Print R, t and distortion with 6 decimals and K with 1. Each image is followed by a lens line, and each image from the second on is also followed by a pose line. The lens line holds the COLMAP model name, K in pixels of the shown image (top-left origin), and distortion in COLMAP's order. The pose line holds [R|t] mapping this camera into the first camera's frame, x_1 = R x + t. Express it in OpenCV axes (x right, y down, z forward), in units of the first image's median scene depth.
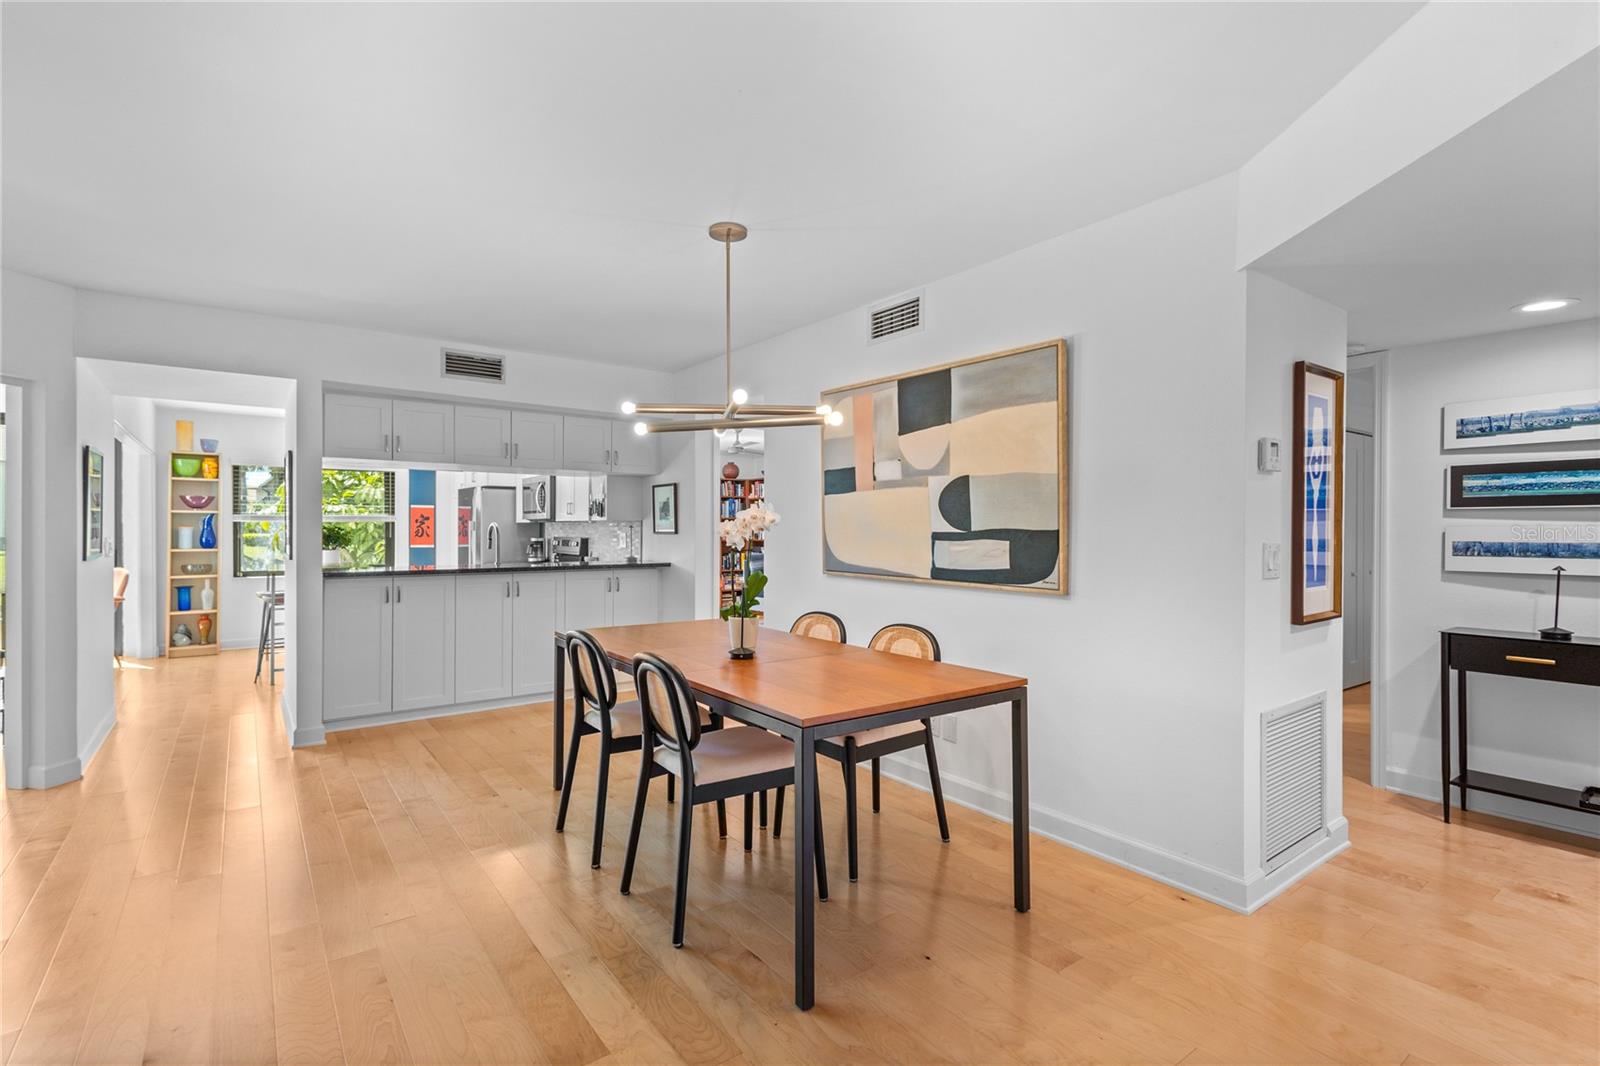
lens RADIAL K [[747.1, 0, 800.0], [0, 747.1, 533.0], [0, 0, 1]] dist [0.009659, -0.000582]
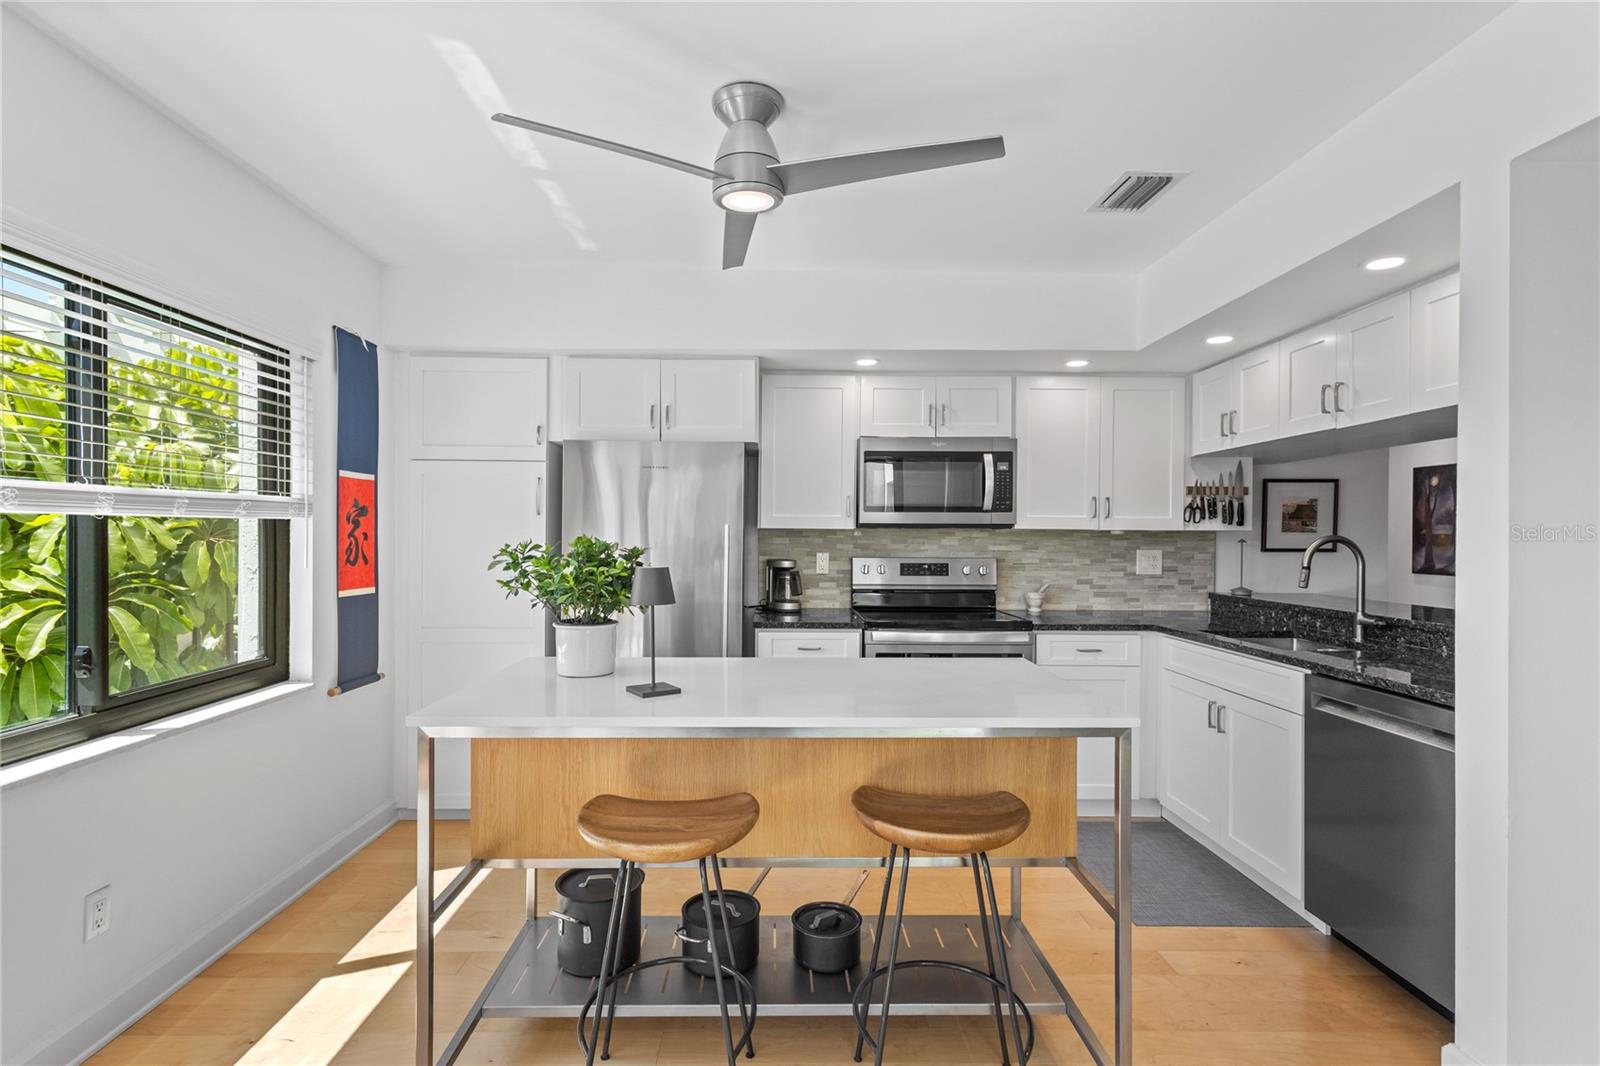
lens RADIAL K [[762.3, 0, 784.4], [0, 762.3, 539.3], [0, 0, 1]] dist [0.017318, 0.000194]
pose [[0.589511, -0.003746, 0.807752, -0.860349], [-0.003039, 0.999972, 0.006856, -0.011722], [-0.807755, -0.006497, 0.589483, 0.814839]]
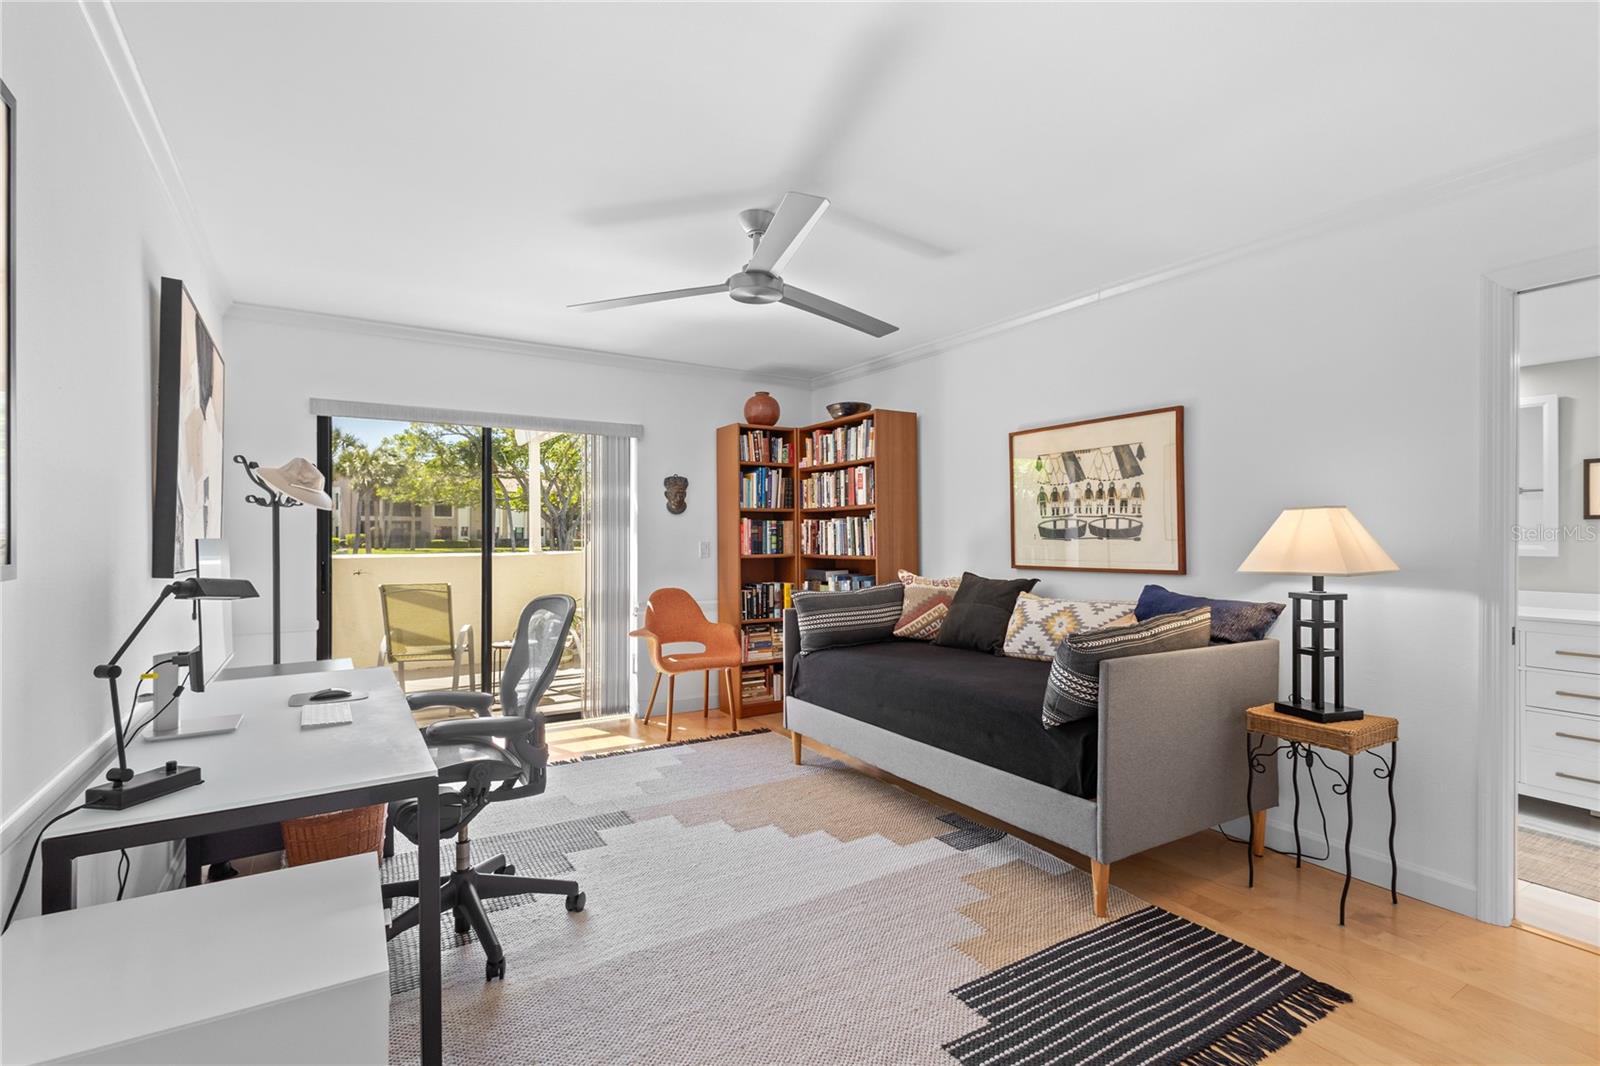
lens RADIAL K [[749.0, 0, 795.9], [0, 749.0, 537.4], [0, 0, 1]] dist [0.001213, -0.000107]
pose [[0.996173, 0.001424, -0.087397, -0.047184], [-0.001449, 0.999999, -0.000216, -0.003206], [0.087396, 0.000342, 0.996174, 0.846176]]
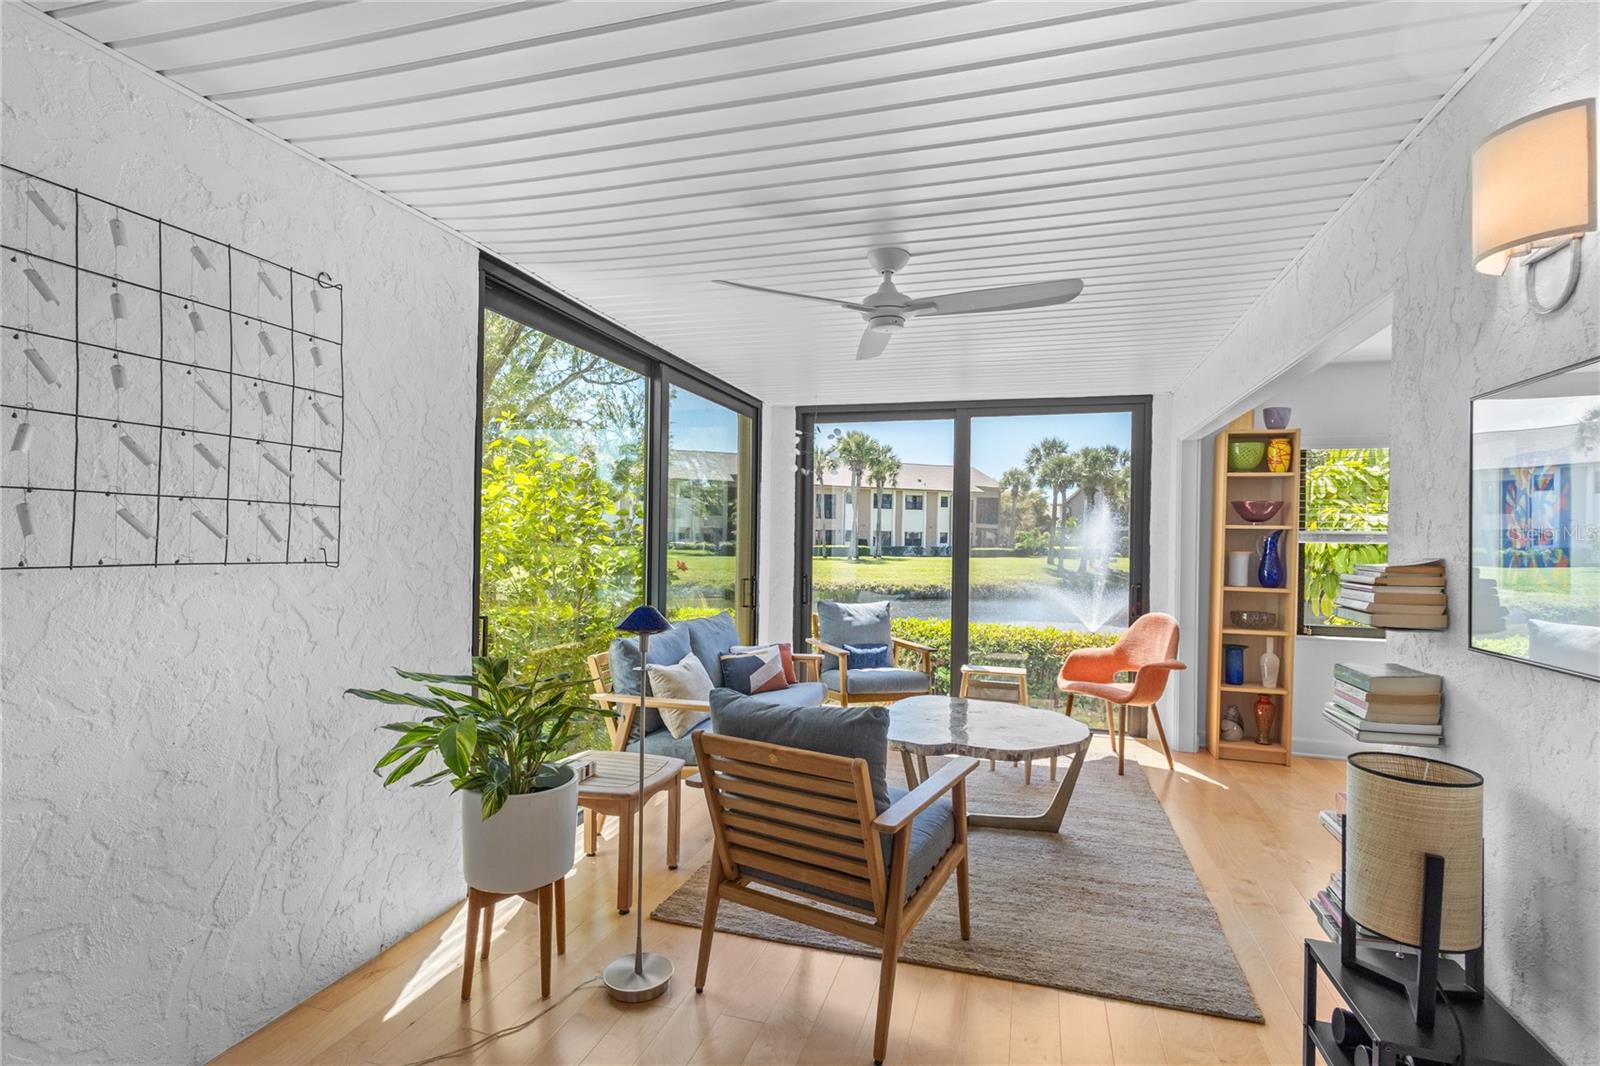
lens RADIAL K [[763.7, 0, 801.0], [0, 763.7, 540.4], [0, 0, 1]] dist [0.021096, 0.000225]
pose [[0.595037, 0.010823, -0.803625, -0.558335], [-0.017656, 0.999844, 0.000393, -0.011763], [0.803504, 0.013955, 0.595135, 0.348254]]
